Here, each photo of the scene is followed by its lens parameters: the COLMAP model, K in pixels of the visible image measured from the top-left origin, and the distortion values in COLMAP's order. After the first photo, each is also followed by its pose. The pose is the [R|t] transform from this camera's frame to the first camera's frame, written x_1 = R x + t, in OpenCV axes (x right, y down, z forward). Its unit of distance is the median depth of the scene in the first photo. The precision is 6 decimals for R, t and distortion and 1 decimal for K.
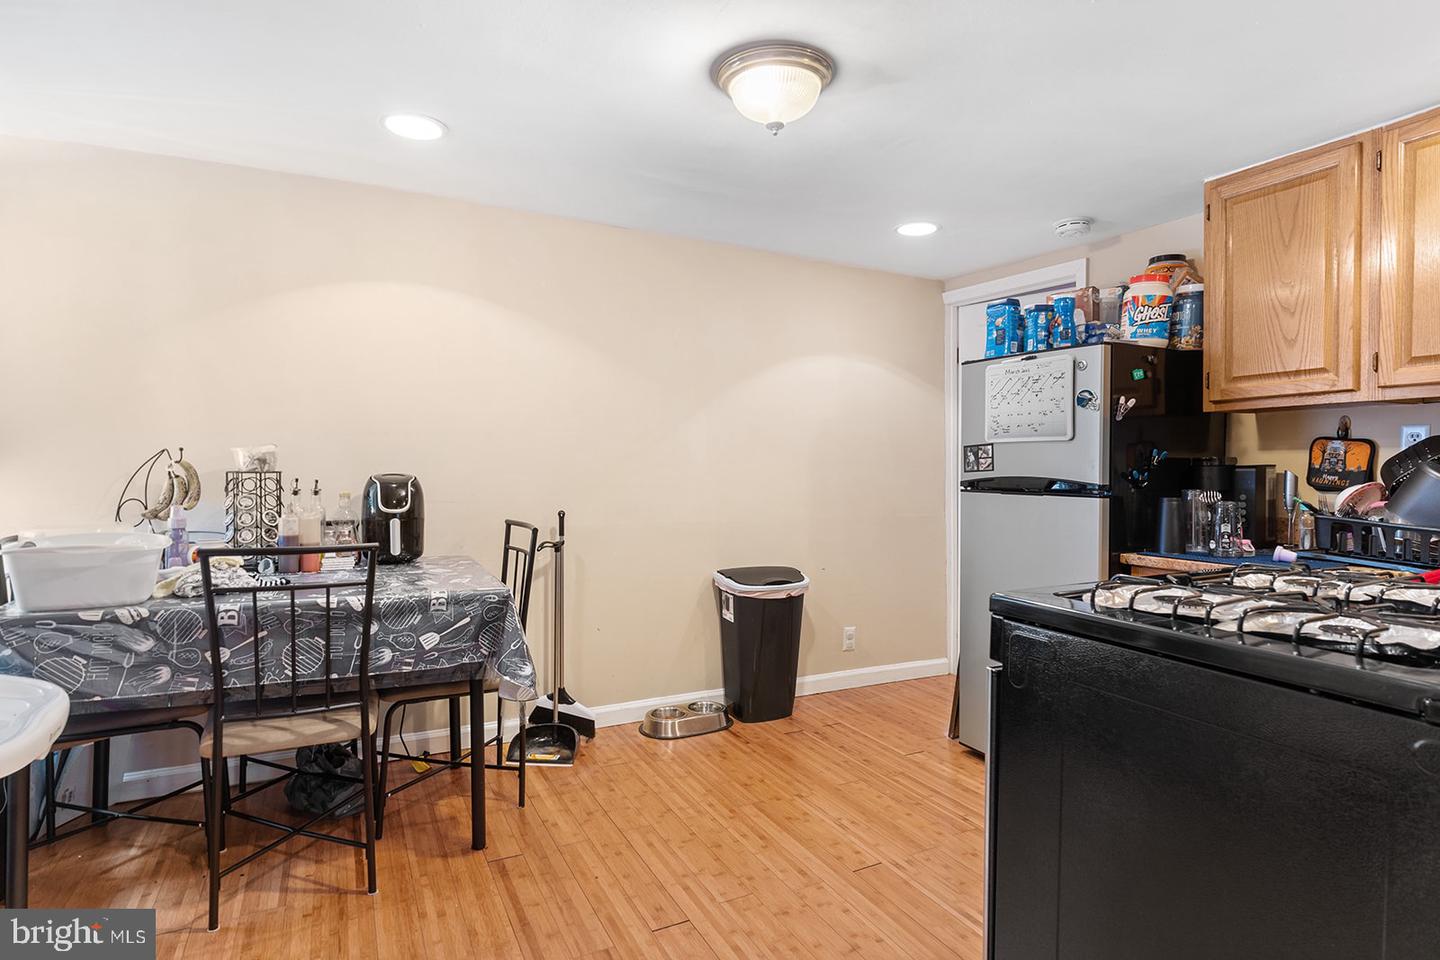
lens RADIAL K [[746.1, 0, 715.4], [0, 746.1, 485.6], [0, 0, 1]] dist [-0.002002, 0.001023]
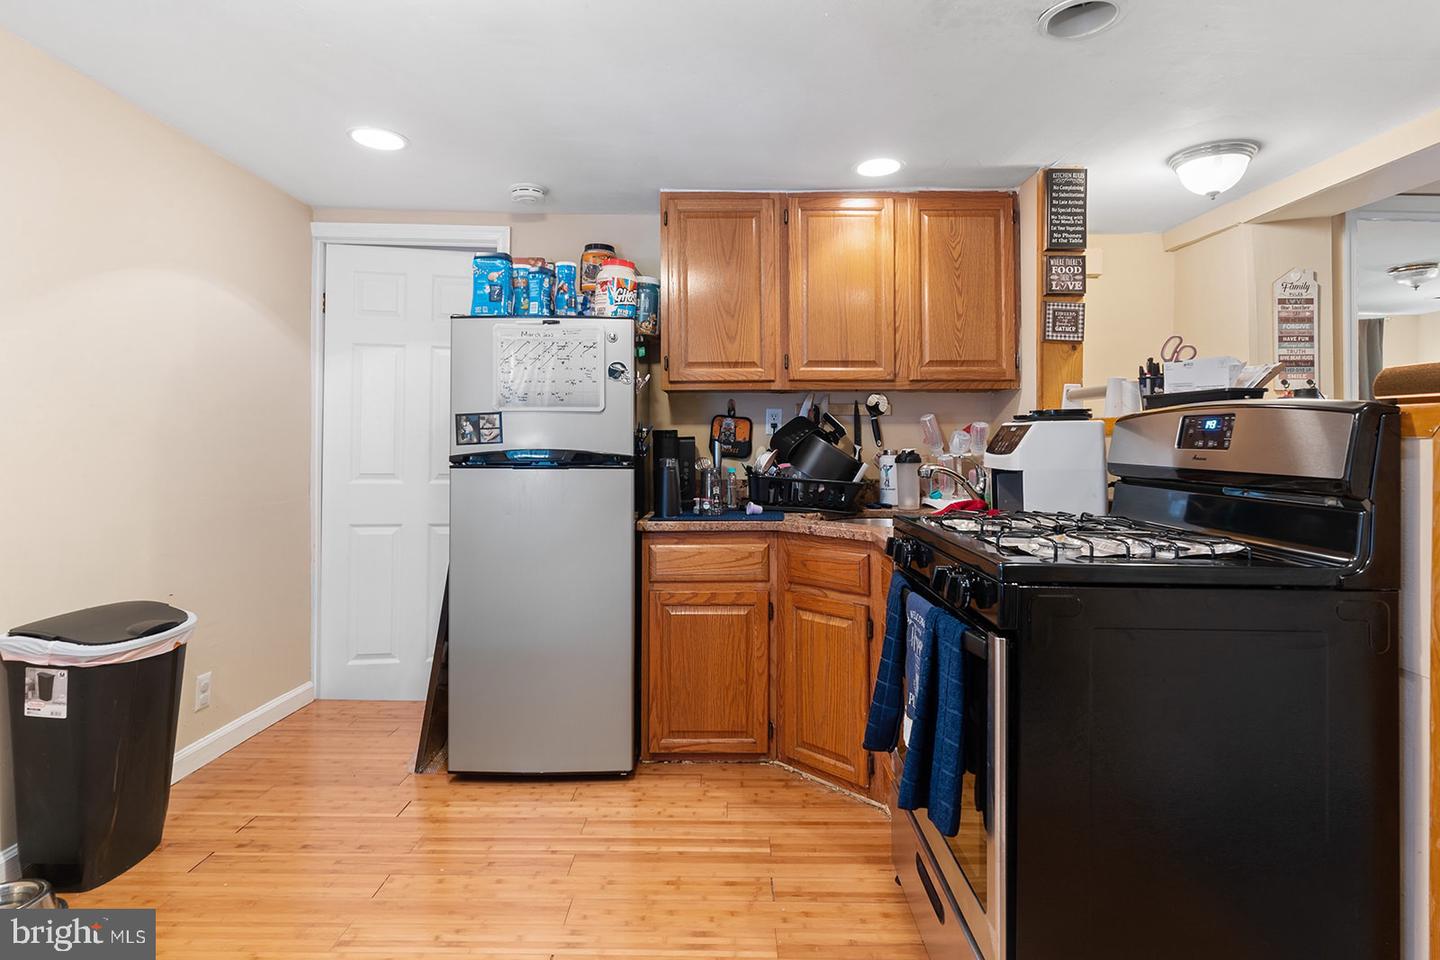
lens RADIAL K [[753.0, 0, 718.7], [0, 753.0, 424.2], [0, 0, 1]] dist [-0.003280, -0.000208]
pose [[0.468093, 0.015830, 0.883537, -0.294296], [0.023972, 0.999244, -0.030603, -0.008793], [-0.883354, 0.035505, 0.467360, 0.355213]]
